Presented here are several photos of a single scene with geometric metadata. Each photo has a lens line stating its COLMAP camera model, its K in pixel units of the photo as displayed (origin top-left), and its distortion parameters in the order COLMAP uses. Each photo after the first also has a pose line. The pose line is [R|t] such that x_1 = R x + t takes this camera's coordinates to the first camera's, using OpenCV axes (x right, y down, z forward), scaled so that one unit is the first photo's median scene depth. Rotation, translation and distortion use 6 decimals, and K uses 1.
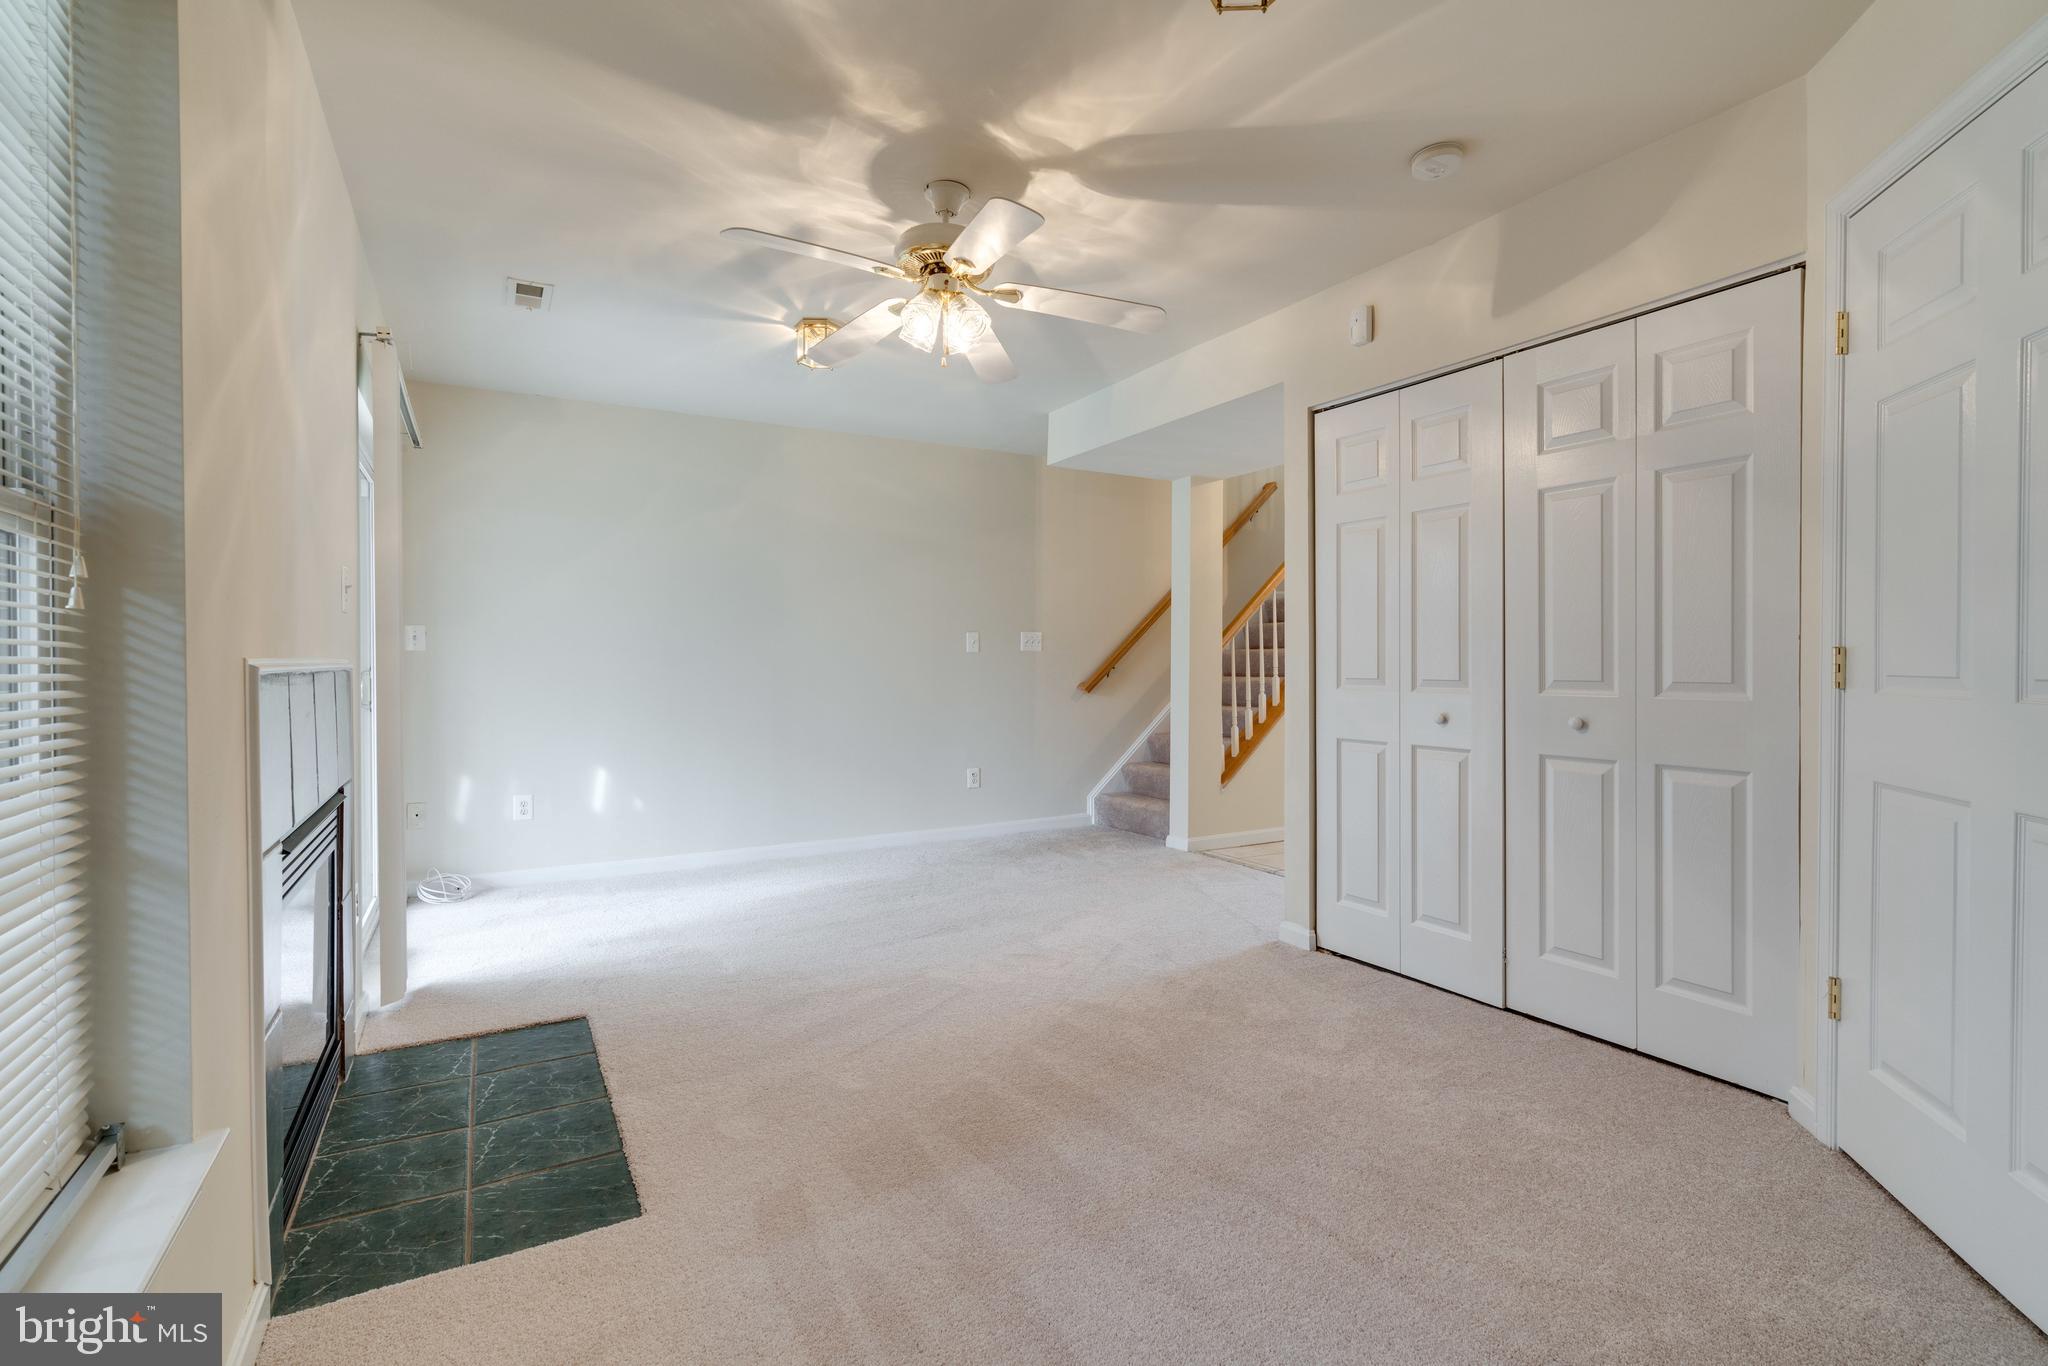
lens RADIAL K [[1090.5, 0, 1019.2], [0, 1090.5, 664.5], [0, 0, 1]] dist [-0.014799, 0.000772]
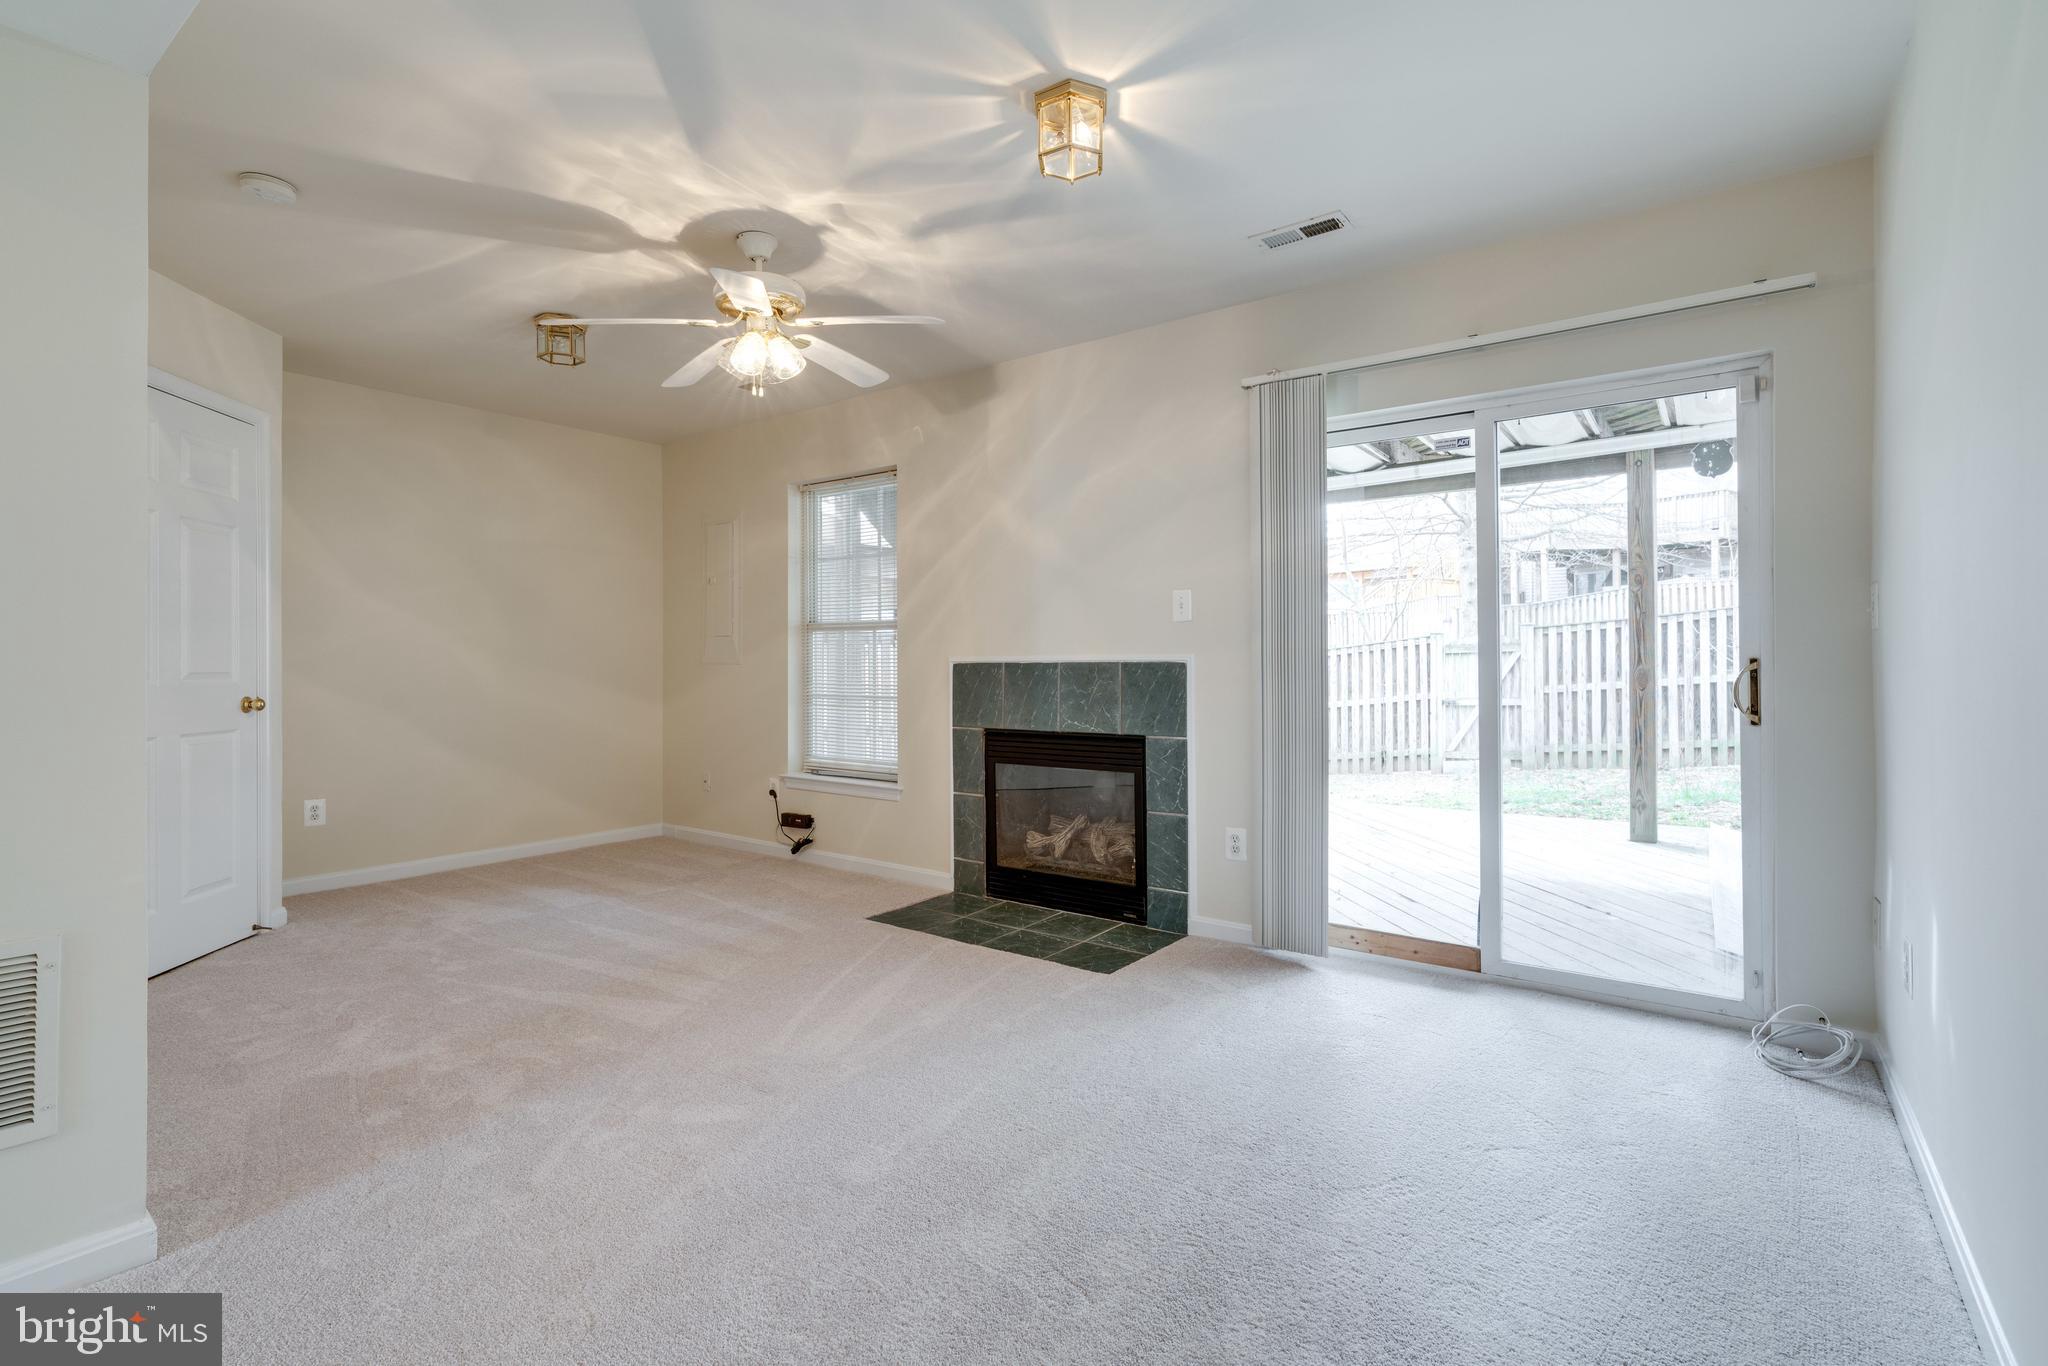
lens RADIAL K [[917.3, 0, 1020.5], [0, 917.3, 638.4], [0, 0, 1]] dist [-0.011325, -0.000040]
pose [[-0.914294, -0.000150, -0.405051, 0.065905], [0.008225, 0.999787, -0.018938, -0.001026], [0.404967, -0.020646, -0.914098, 1.902885]]
